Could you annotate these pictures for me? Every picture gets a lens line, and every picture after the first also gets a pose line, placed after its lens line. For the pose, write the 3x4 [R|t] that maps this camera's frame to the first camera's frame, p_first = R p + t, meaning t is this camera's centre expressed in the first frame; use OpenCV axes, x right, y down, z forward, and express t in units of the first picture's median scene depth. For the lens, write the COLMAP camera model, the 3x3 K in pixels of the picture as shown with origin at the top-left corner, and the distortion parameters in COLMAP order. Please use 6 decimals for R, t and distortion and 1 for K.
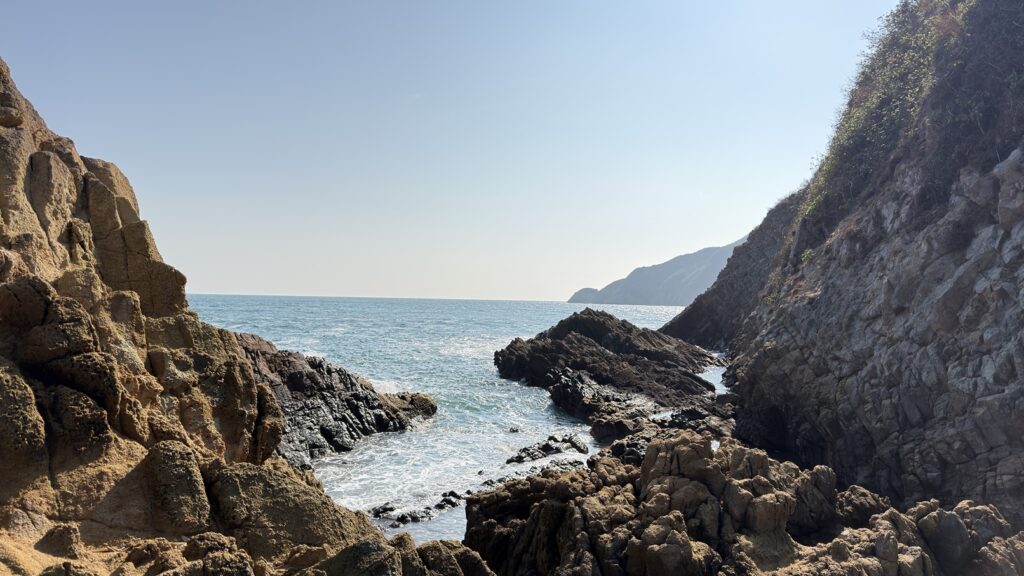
lens RADIAL K [[733.9, 0, 507.1], [0, 733.9, 287.5], [0, 0, 1]] dist [0.011335, -0.020107]
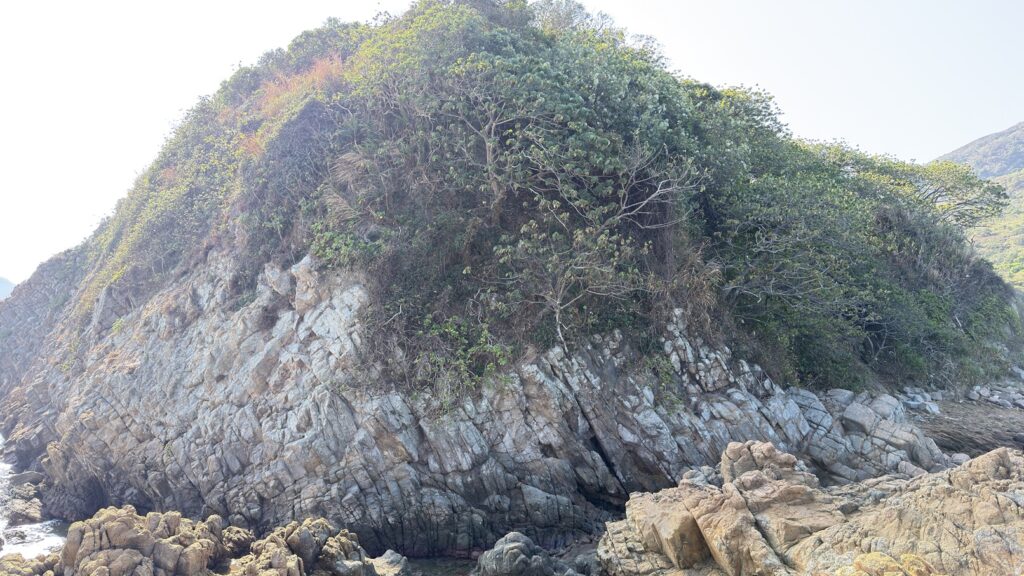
lens RADIAL K [[733.9, 0, 512.0], [0, 733.9, 288.9], [0, 0, 1]] dist [0.011335, -0.020107]
pose [[0.594554, 0.039190, 0.803100, -0.151969], [0.018388, 0.997887, -0.062309, -0.031103], [-0.803845, 0.051814, 0.592578, -0.098746]]
